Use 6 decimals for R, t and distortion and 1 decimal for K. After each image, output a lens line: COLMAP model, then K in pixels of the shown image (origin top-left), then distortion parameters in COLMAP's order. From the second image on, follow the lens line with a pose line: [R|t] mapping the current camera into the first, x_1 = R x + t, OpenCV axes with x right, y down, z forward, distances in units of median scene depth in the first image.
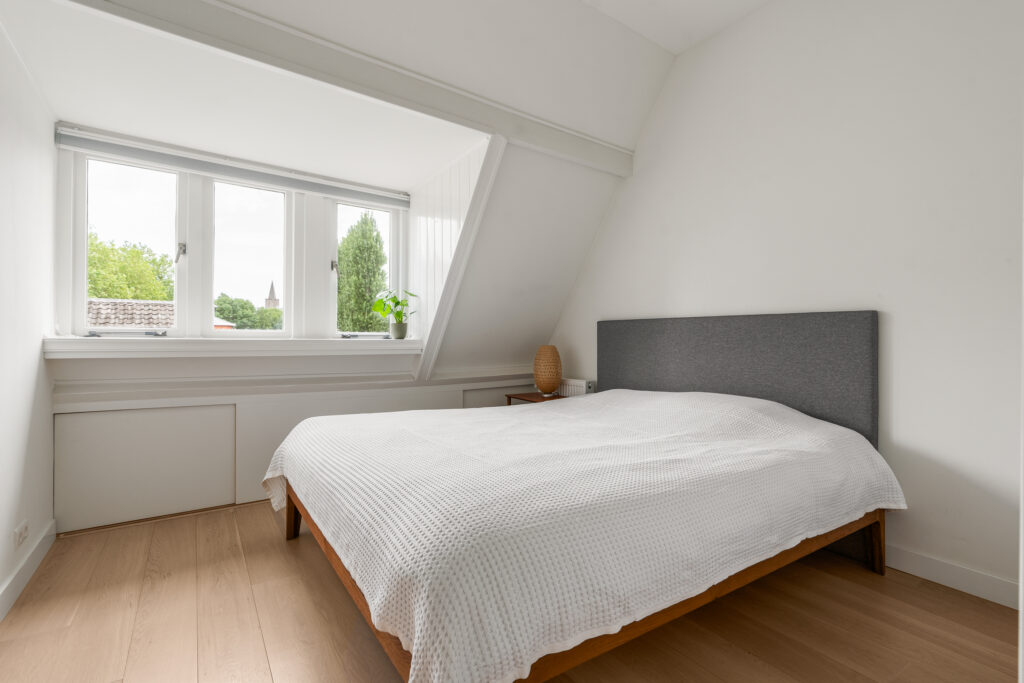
lens RADIAL K [[503.4, 0, 512.0], [0, 503.4, 341.5], [0, 0, 1]] dist [-0.000791, 0.000187]
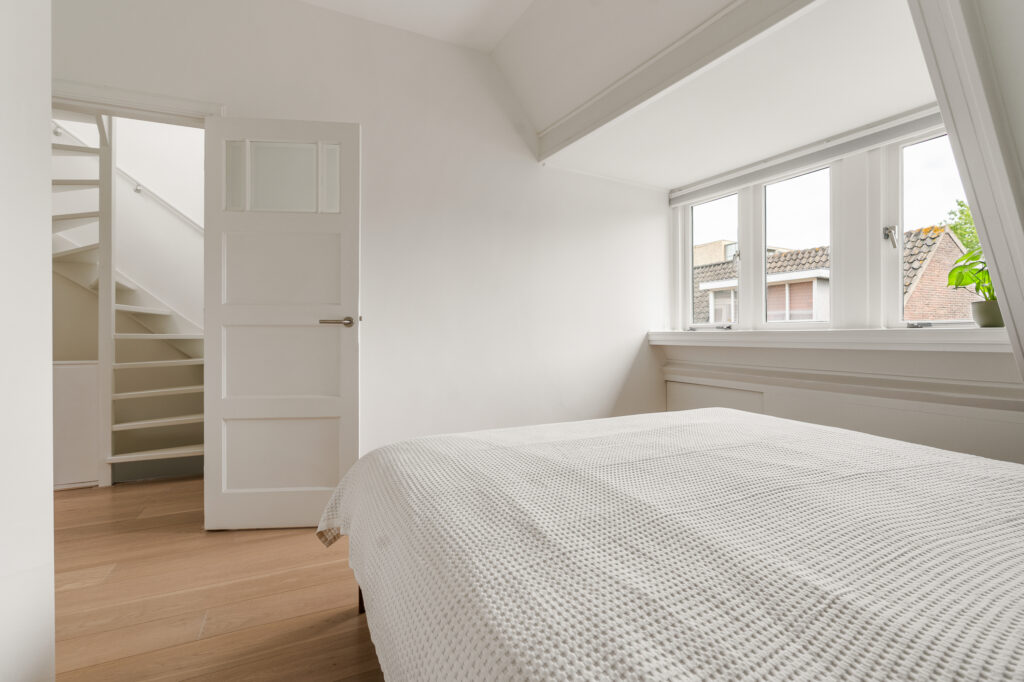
lens RADIAL K [[467.8, 0, 508.6], [0, 467.8, 332.3], [0, 0, 1]] dist [0.001927, 0.001618]
pose [[-0.148934, -0.010637, -0.988790, 0.498212], [-0.002547, 0.999943, -0.010373, 0.009768], [0.988844, 0.000974, -0.148952, 0.619245]]
